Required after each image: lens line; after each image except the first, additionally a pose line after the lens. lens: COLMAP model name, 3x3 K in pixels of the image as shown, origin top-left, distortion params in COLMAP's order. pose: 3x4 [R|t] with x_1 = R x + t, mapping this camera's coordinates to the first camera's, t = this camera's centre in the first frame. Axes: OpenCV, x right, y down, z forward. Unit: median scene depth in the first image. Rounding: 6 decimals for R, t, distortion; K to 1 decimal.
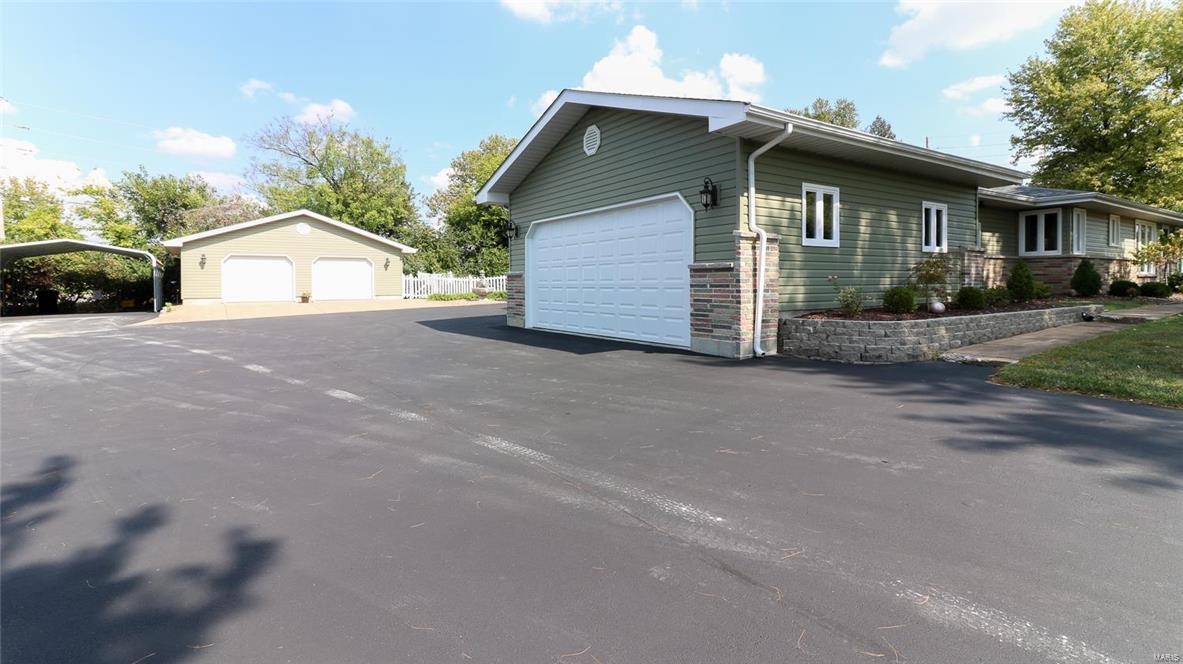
lens RADIAL K [[545.2, 0, 584.2], [0, 545.2, 298.1], [0, 0, 1]] dist [0.005240, 0.000324]
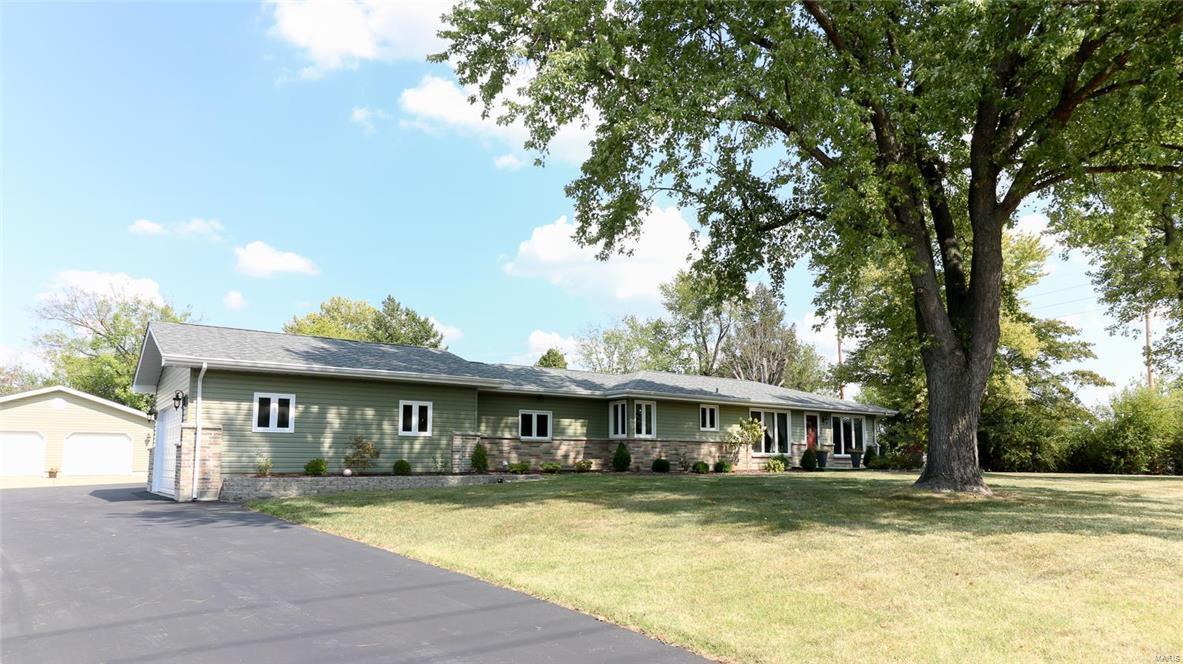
lens RADIAL K [[741.3, 0, 593.1], [0, 741.3, 397.4], [0, 0, 1]] dist [0.008385, -0.002486]
pose [[0.999769, 0.009514, 0.019264, 1.061779], [-0.007154, 0.992862, -0.119054, 0.042028], [-0.020259, 0.118889, 0.992701, -0.920355]]
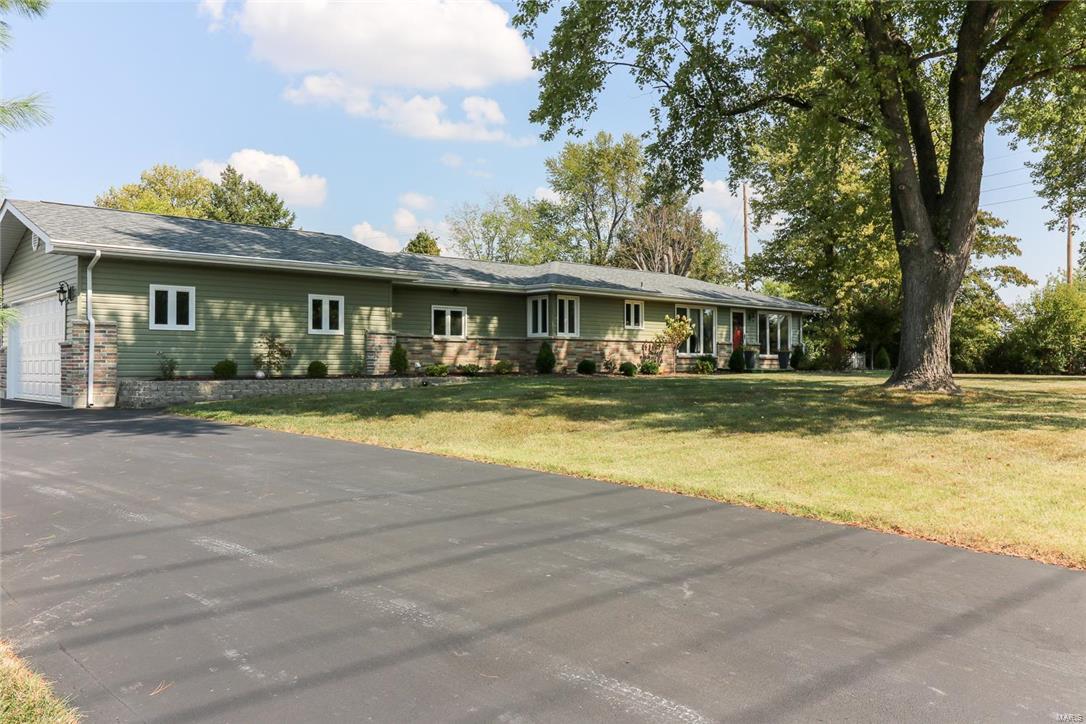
lens RADIAL K [[866.2, 0, 546.6], [0, 866.2, 361.4], [0, 0, 1]] dist [-0.005915, 0.007991]
pose [[0.990972, 0.005846, 0.133942, 0.874540], [-0.000915, 0.999321, -0.036846, 0.051081], [-0.134067, 0.036391, 0.990304, -1.032814]]
